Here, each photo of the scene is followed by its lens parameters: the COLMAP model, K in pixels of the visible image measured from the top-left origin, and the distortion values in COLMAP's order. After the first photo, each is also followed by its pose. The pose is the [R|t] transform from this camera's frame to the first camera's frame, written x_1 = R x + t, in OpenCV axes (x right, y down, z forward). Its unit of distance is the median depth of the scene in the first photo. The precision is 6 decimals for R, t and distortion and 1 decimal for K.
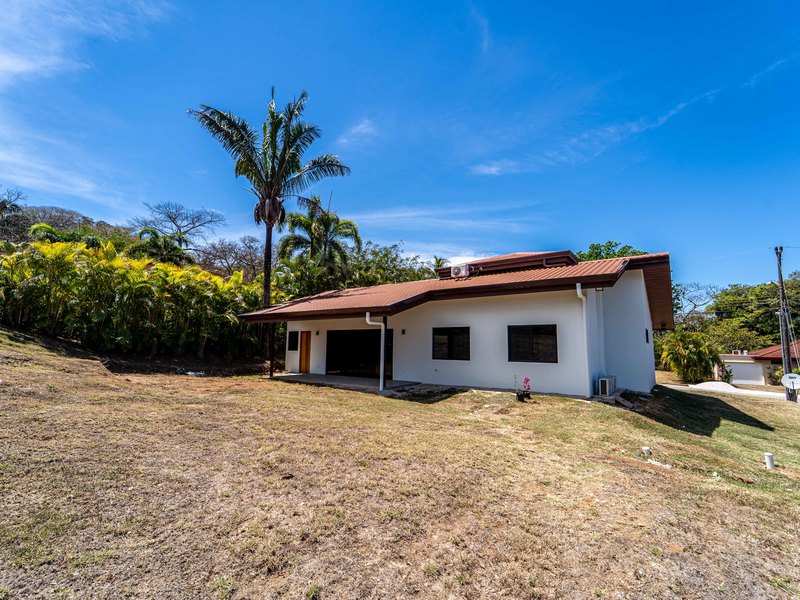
lens RADIAL K [[365.3, 0, 404.9], [0, 365.3, 305.1], [0, 0, 1]] dist [0.000559, -0.000347]
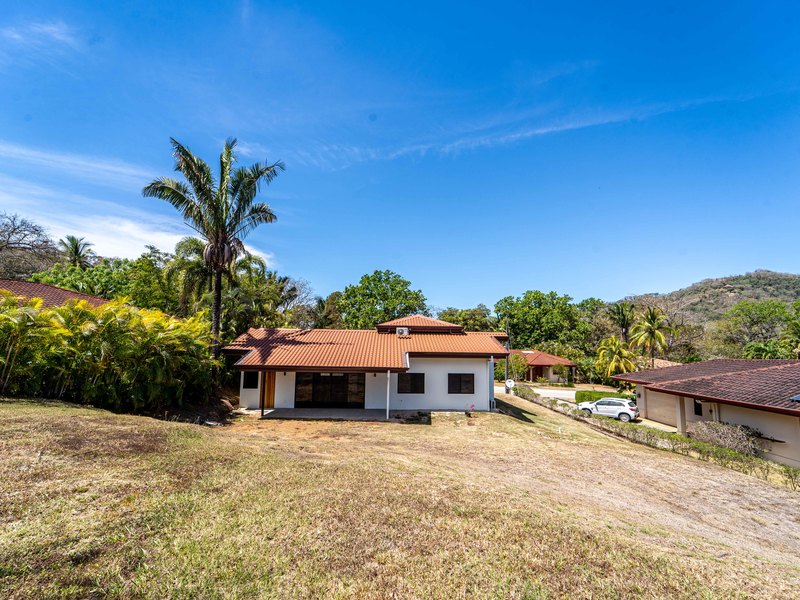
lens RADIAL K [[365.3, 0, 404.9], [0, 365.3, 305.1], [0, 0, 1]] dist [0.000559, -0.000347]
pose [[0.779985, 0.069104, 0.621971, -0.892437], [-0.079452, 0.996777, -0.011111, -0.210769], [-0.620734, -0.040751, 0.782961, -0.218865]]
